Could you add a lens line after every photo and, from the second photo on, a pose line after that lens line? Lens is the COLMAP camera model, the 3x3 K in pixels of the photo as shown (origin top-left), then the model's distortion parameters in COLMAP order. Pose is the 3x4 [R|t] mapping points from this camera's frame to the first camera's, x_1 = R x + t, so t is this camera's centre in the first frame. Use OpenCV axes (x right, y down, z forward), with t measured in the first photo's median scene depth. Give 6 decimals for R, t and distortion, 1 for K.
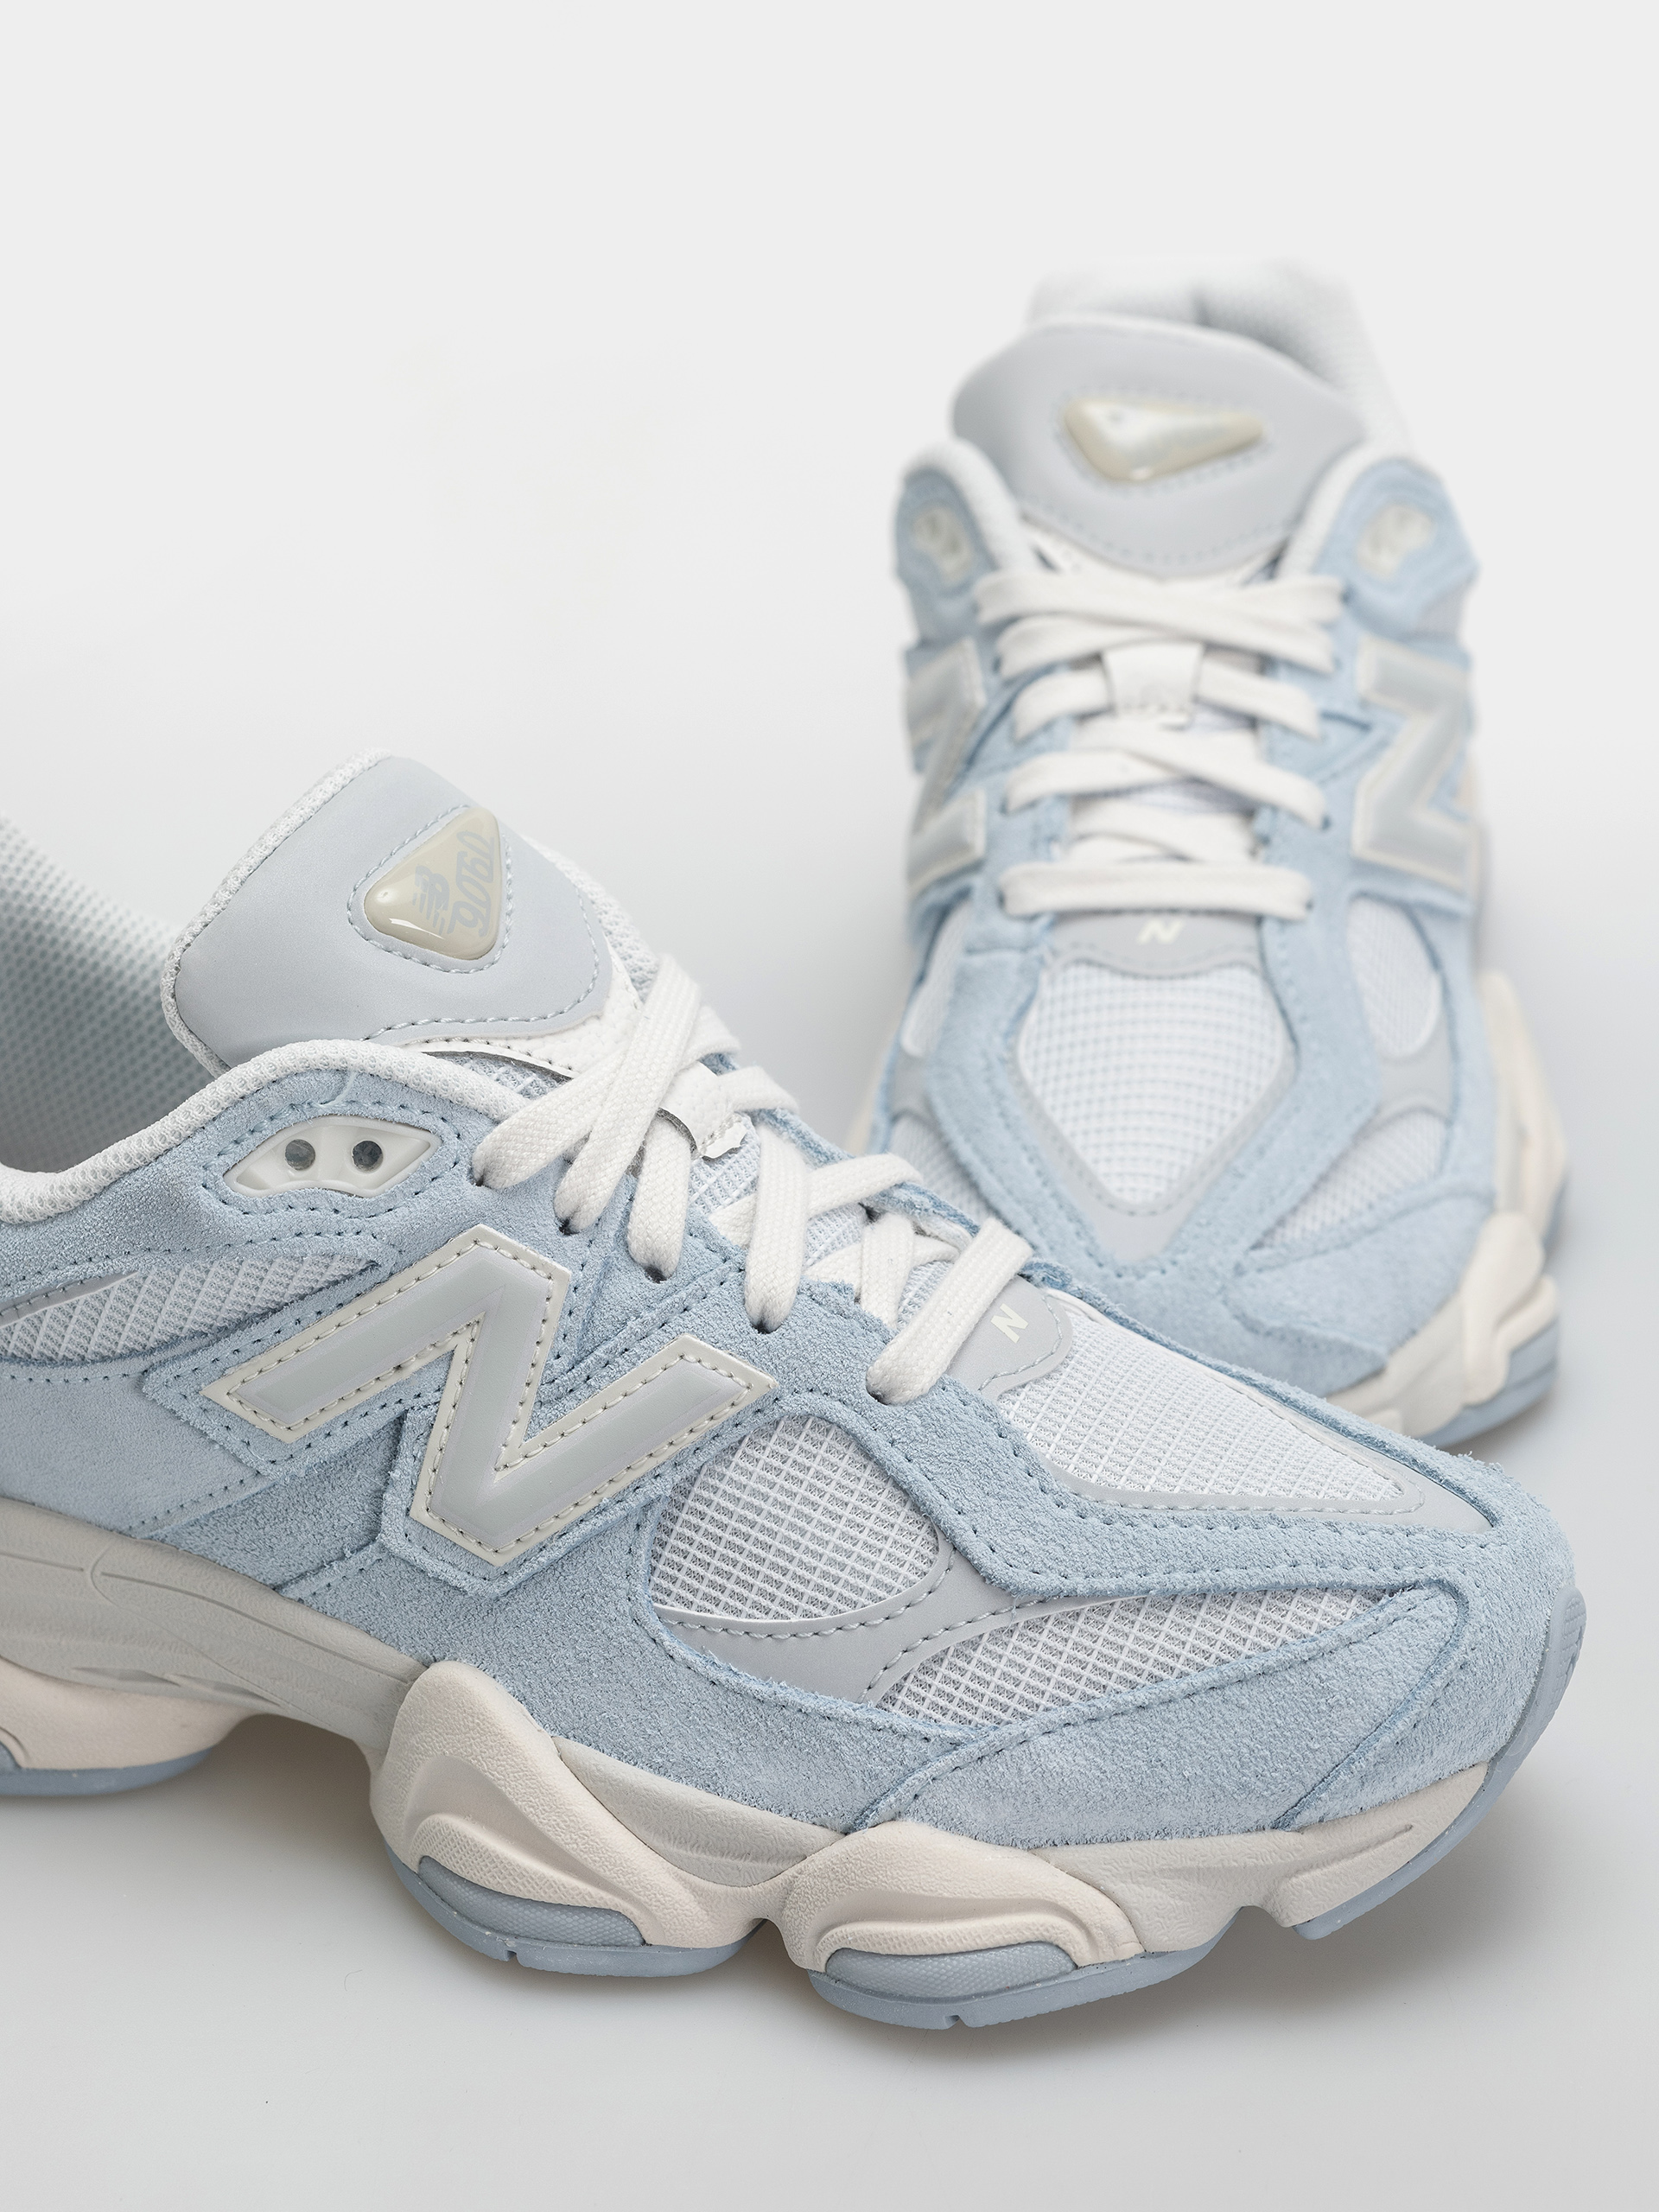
lens RADIAL K [[6271.2, 0, 829.5], [0, 6271.2, 1106.0], [0, 0, 1]] dist [-0.061400, 1.336048]
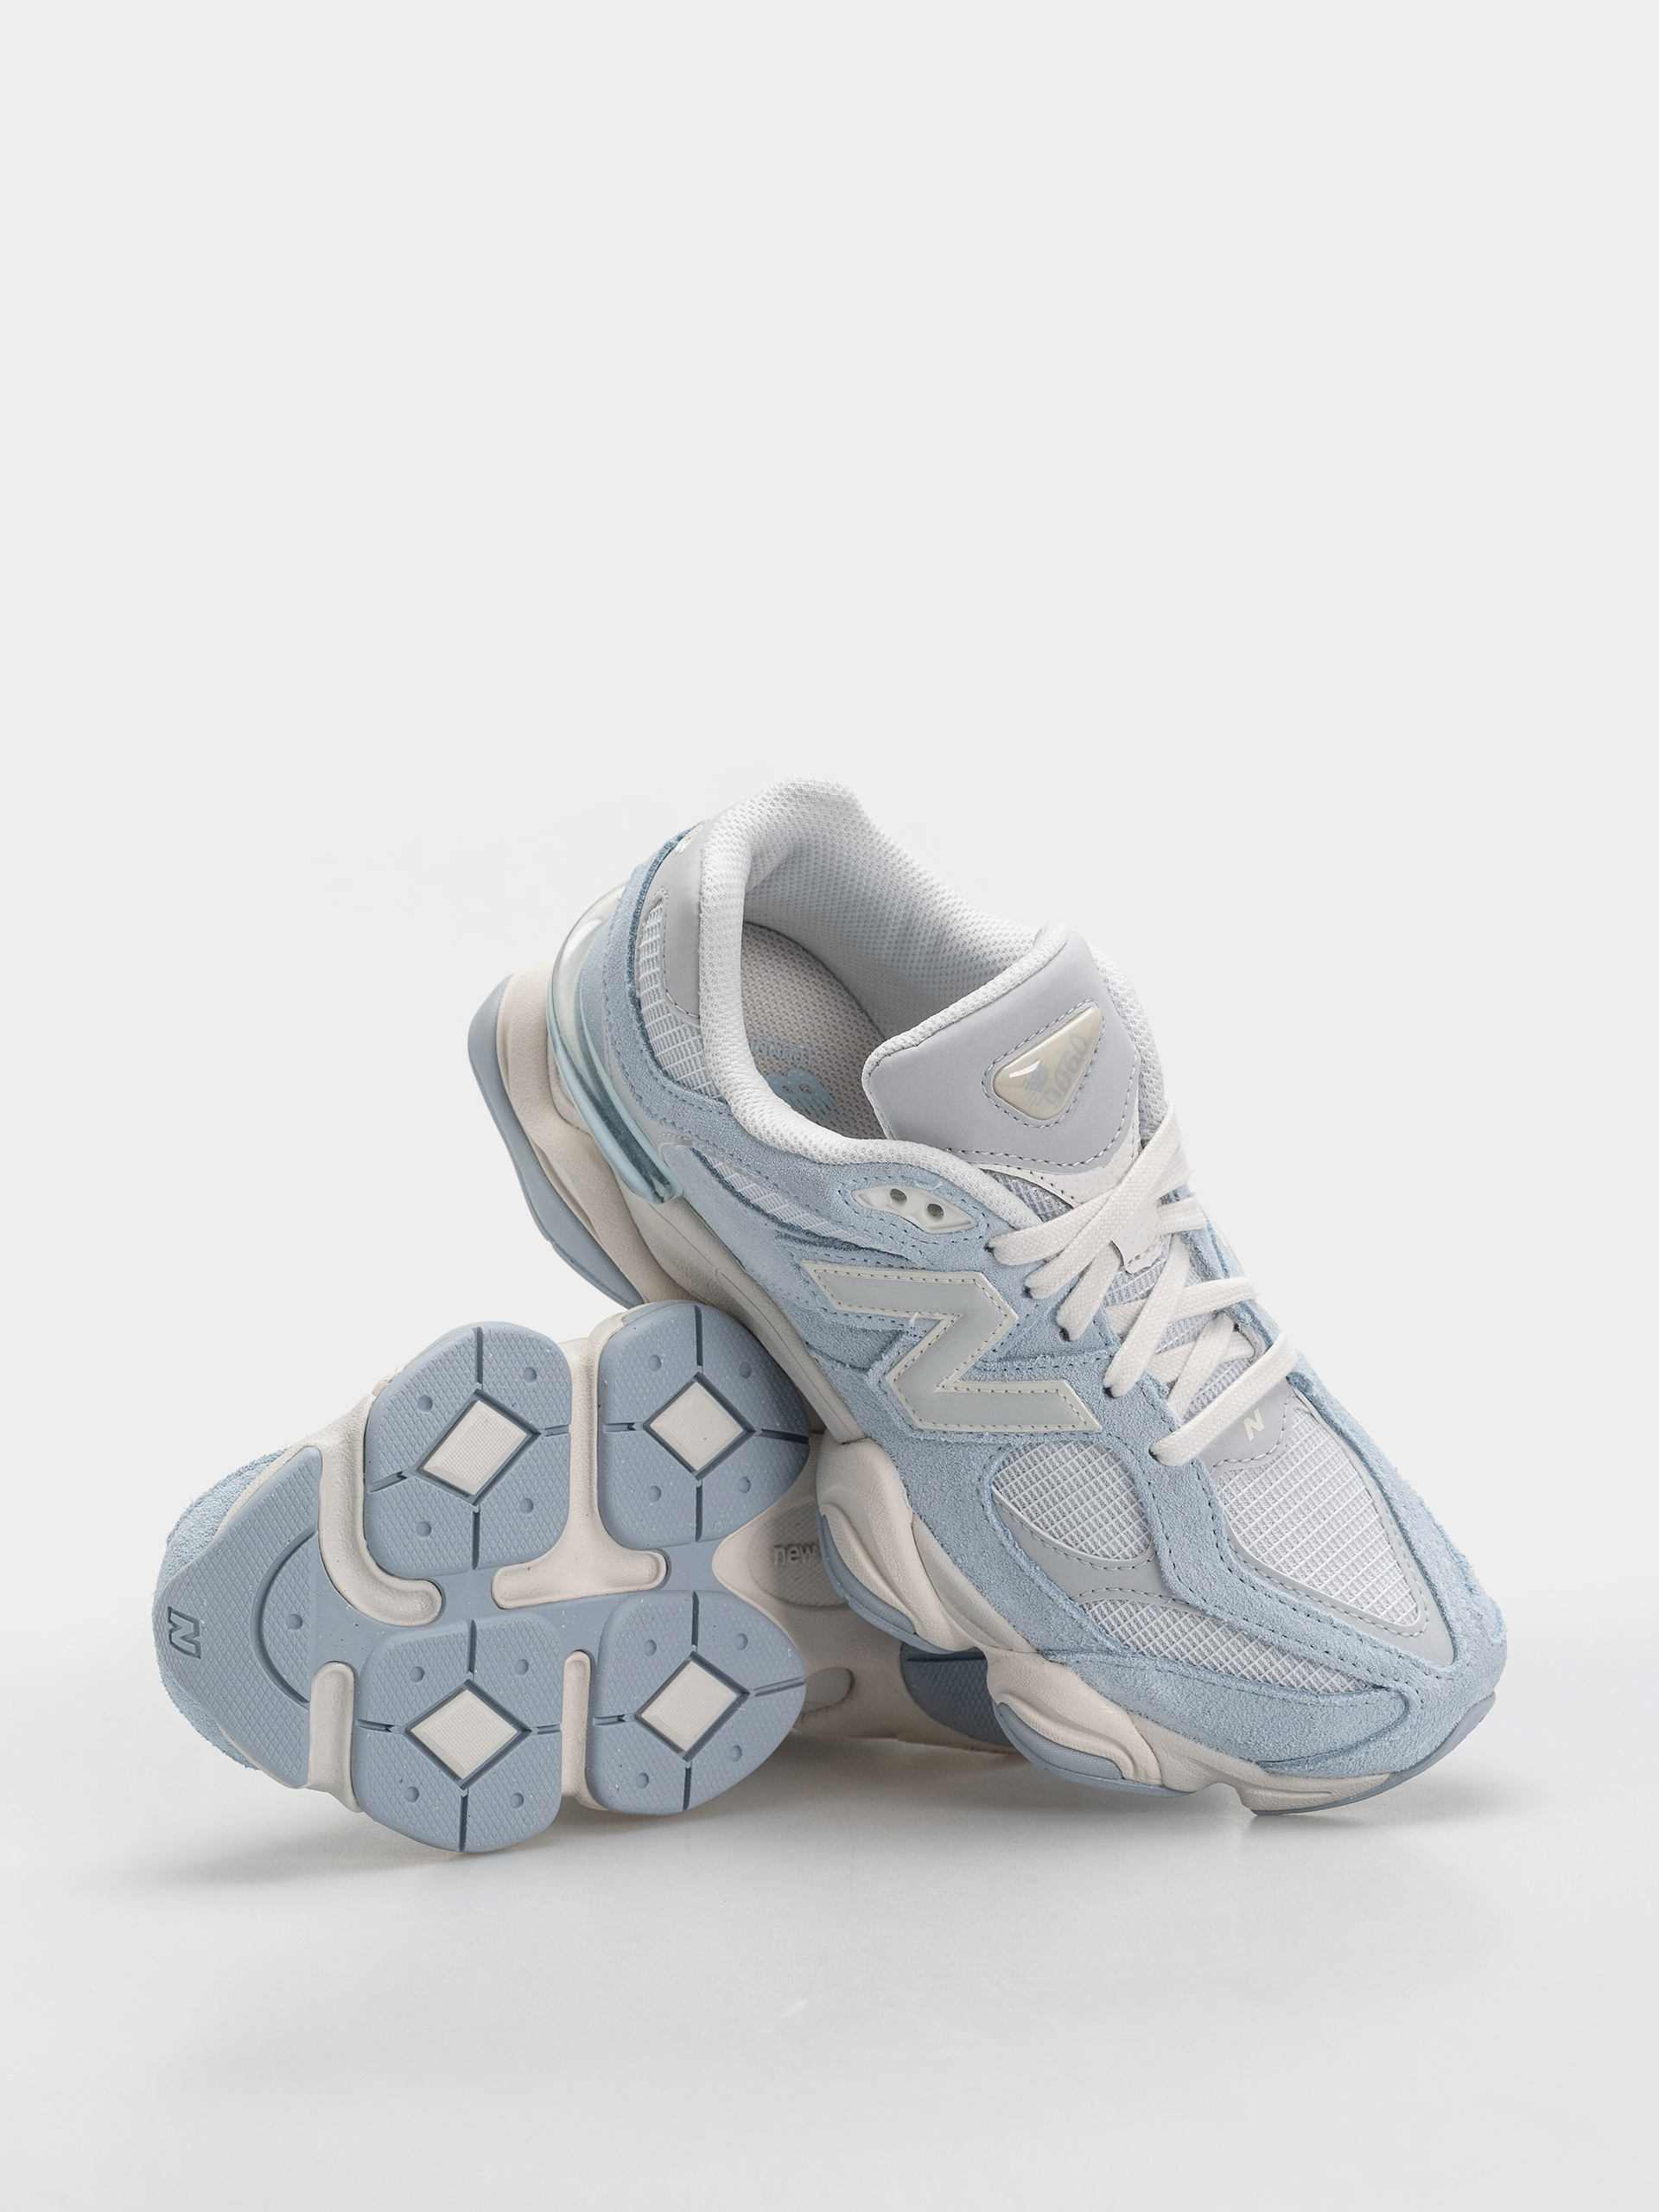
lens RADIAL K [[6271.2, 0, 829.5], [0, 6271.2, 1106.0], [0, 0, 1]] dist [-0.061400, 1.336048]
pose [[0.904787, 0.424260, -0.036937, -0.049017], [-0.355209, 0.799674, 0.484095, -0.819173], [0.234920, -0.424882, 0.874236, -0.466455]]
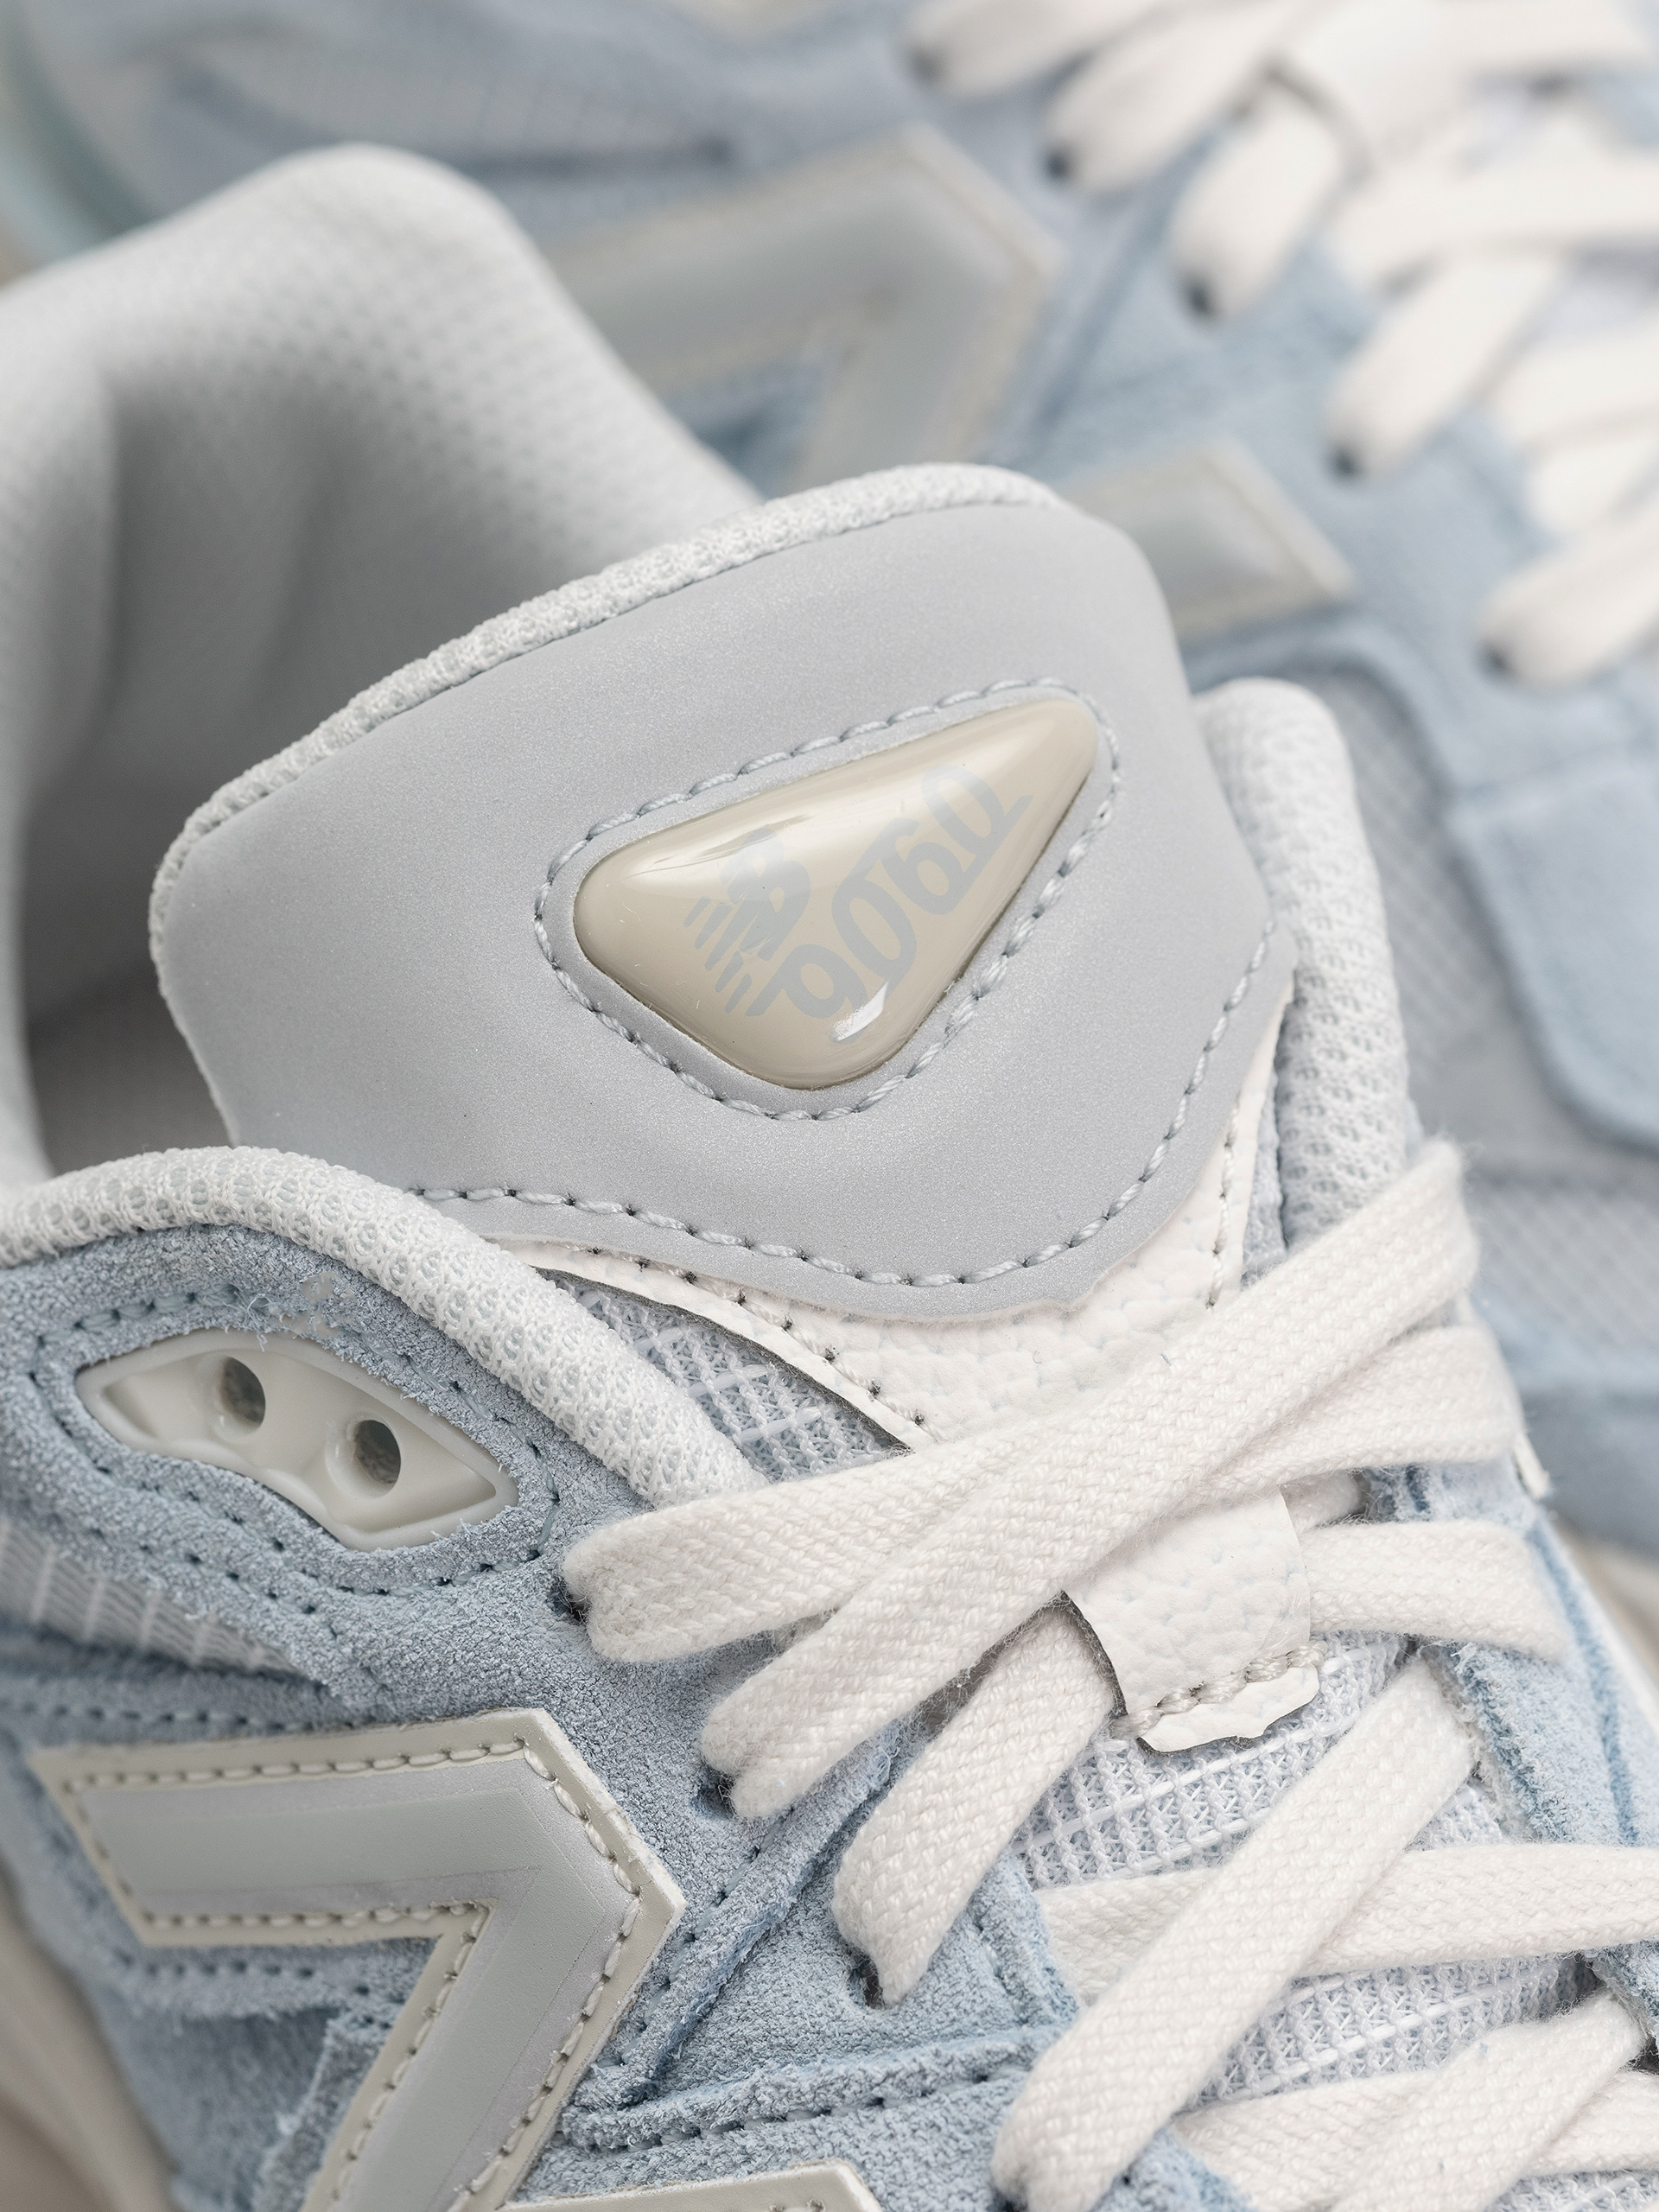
lens RADIAL K [[6271.2, 0, 829.5], [0, 6271.2, 1106.0], [0, 0, 1]] dist [-0.061400, 1.336048]
pose [[0.811740, 0.365151, -0.455789, 0.137729], [-0.269641, 0.926600, 0.262119, -0.134647], [0.518047, -0.089873, 0.850618, 0.653406]]
